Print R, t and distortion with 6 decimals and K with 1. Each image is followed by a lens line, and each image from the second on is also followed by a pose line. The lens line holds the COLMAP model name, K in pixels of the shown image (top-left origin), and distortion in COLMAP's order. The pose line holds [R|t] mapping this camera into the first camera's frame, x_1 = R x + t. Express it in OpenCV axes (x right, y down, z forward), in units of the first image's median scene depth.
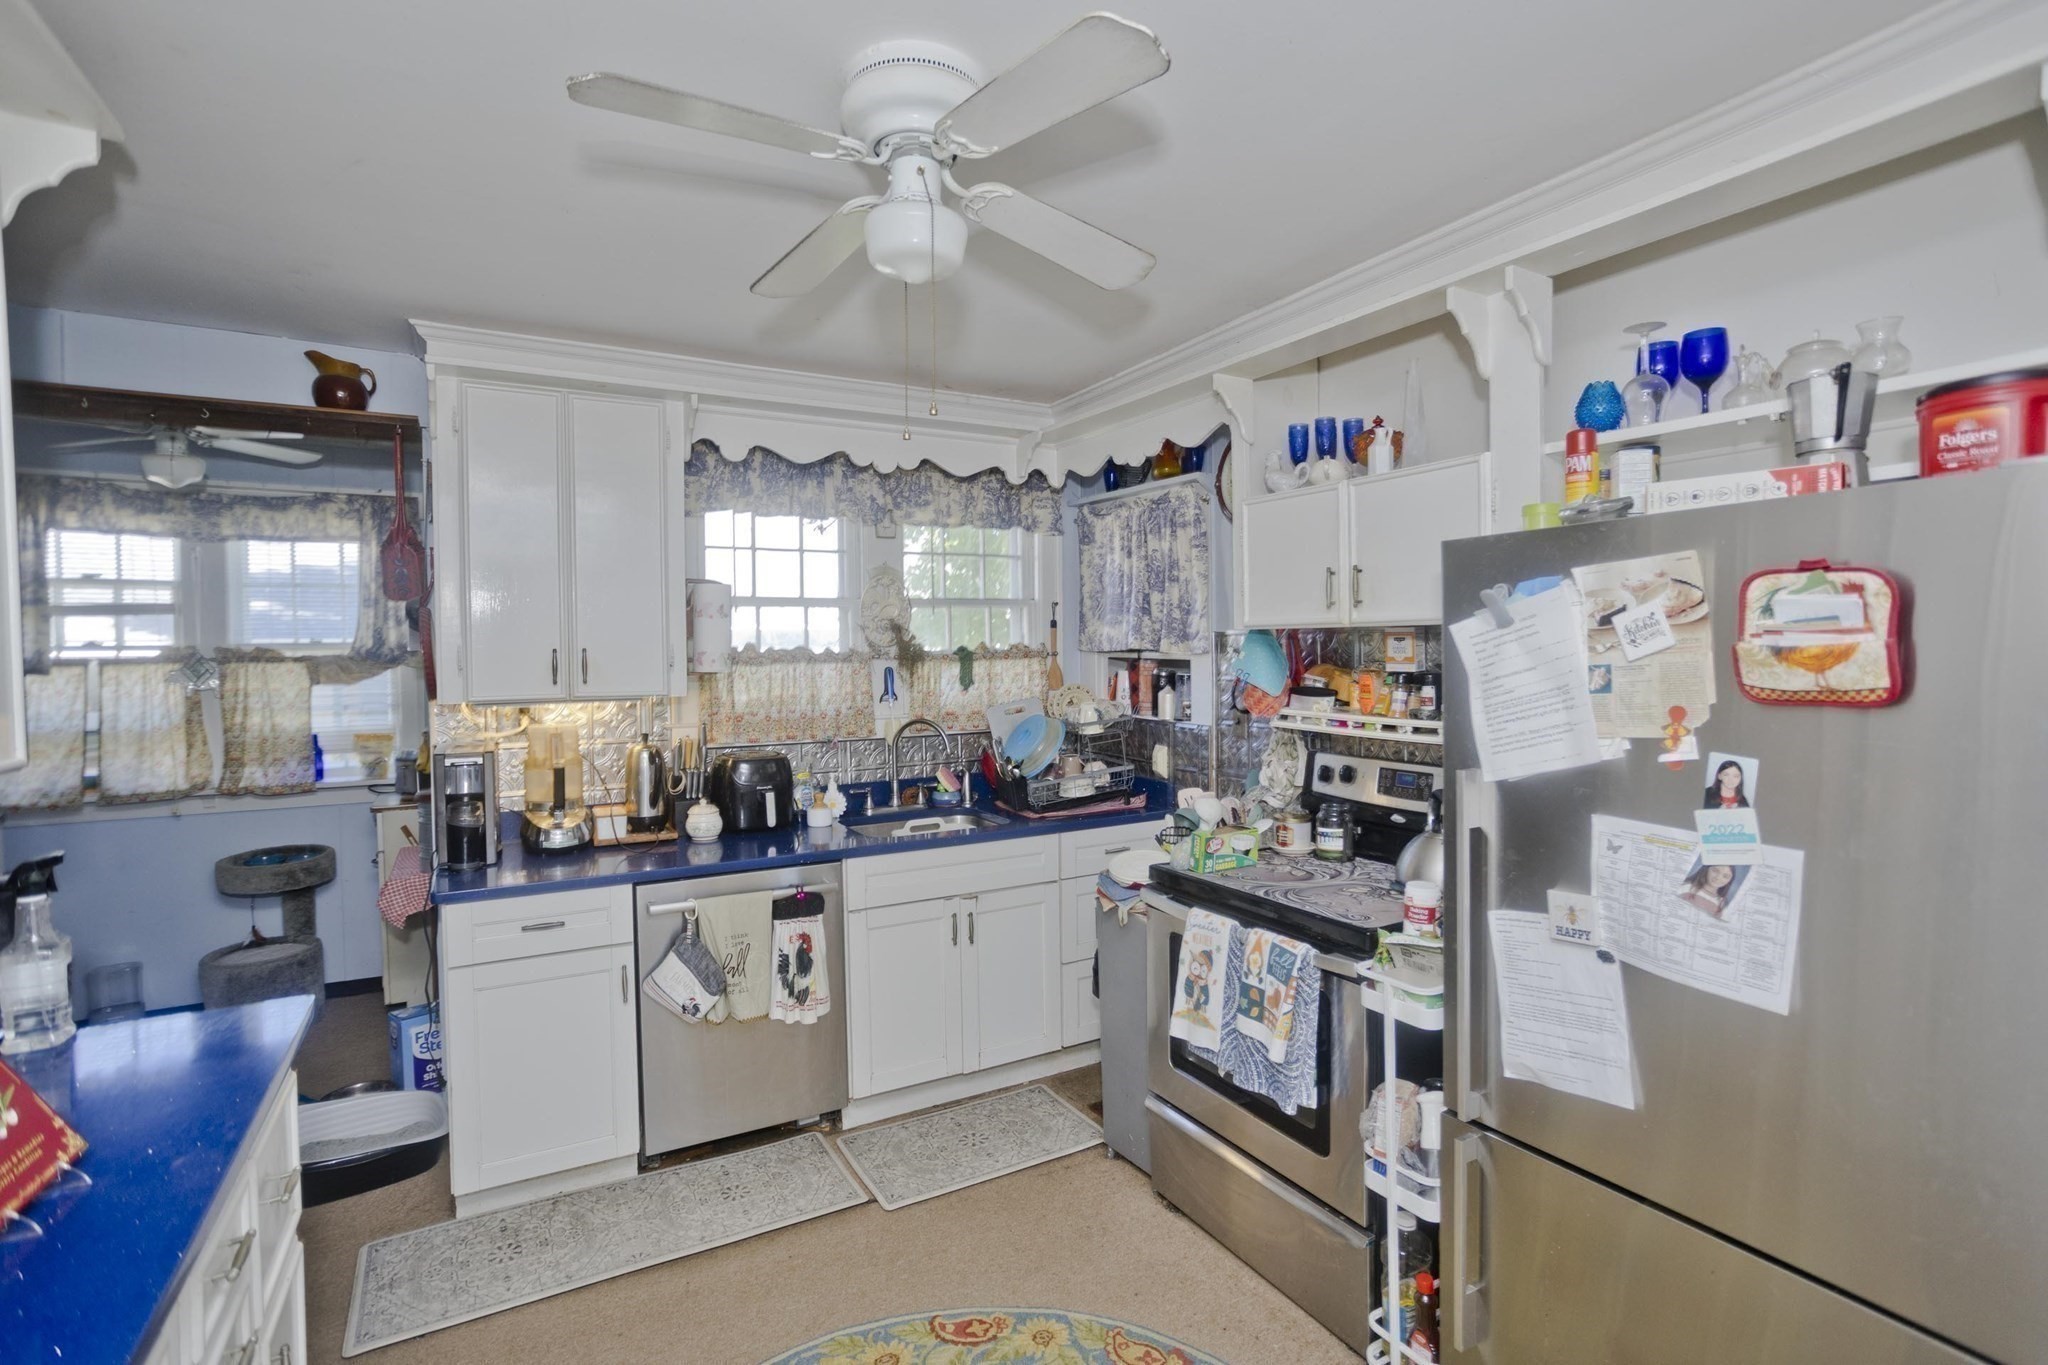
lens RADIAL K [[986.8, 0, 1032.2], [0, 986.8, 678.6], [0, 0, 1]] dist [-0.054092, 0.041179]
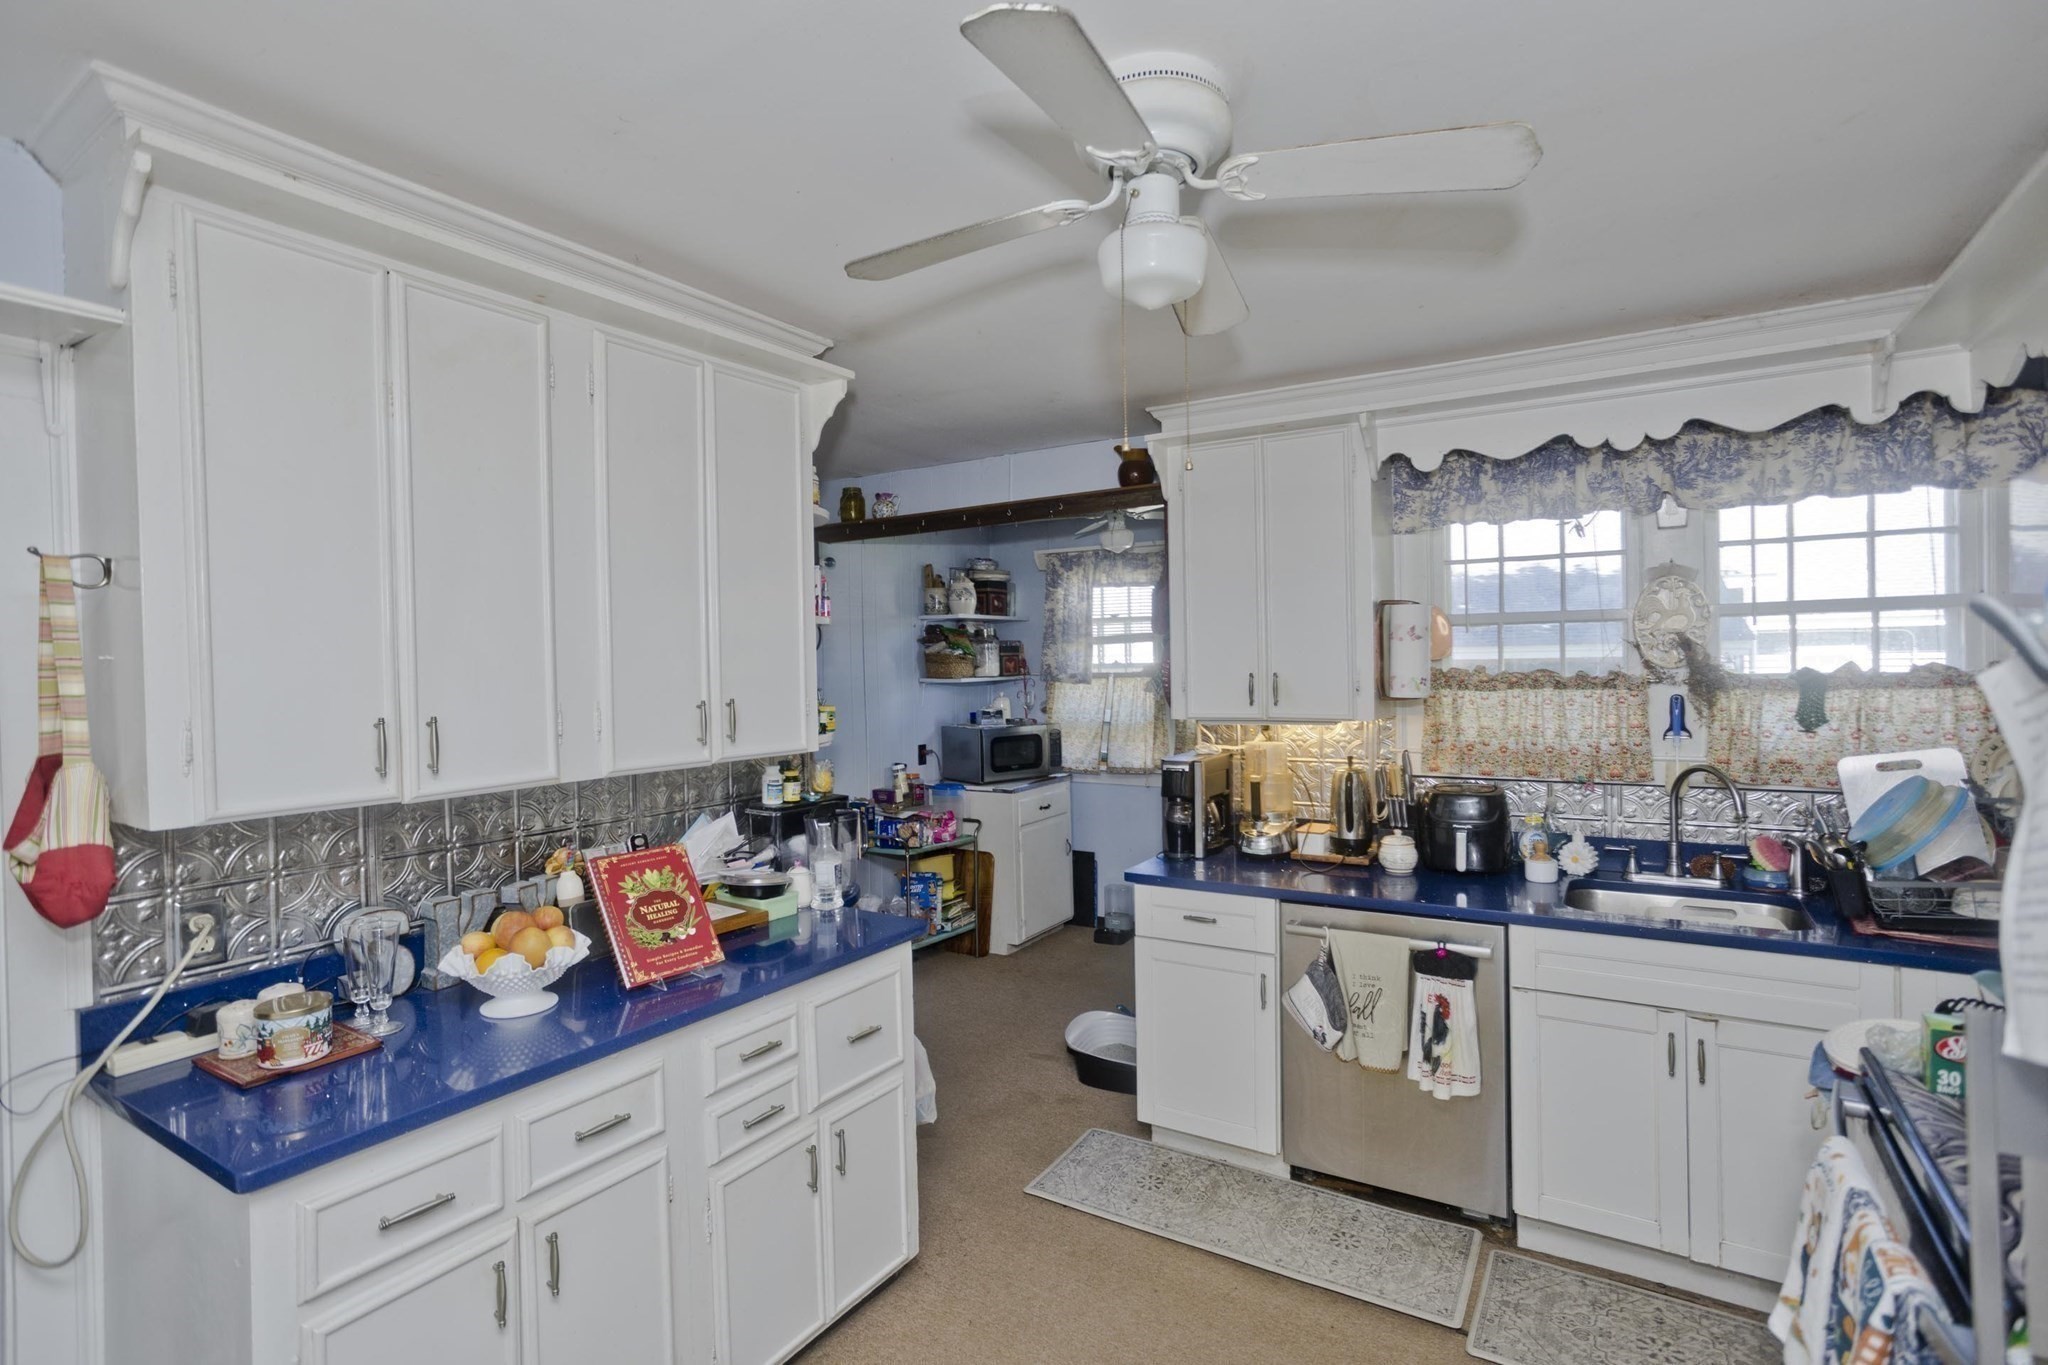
lens RADIAL K [[986.8, 0, 1032.2], [0, 986.8, 678.6], [0, 0, 1]] dist [-0.054092, 0.041179]
pose [[0.474503, 0.015530, -0.880117, 0.334340], [-0.015921, 0.999832, 0.009058, -0.027535], [0.880110, 0.009715, 0.474671, 0.229863]]
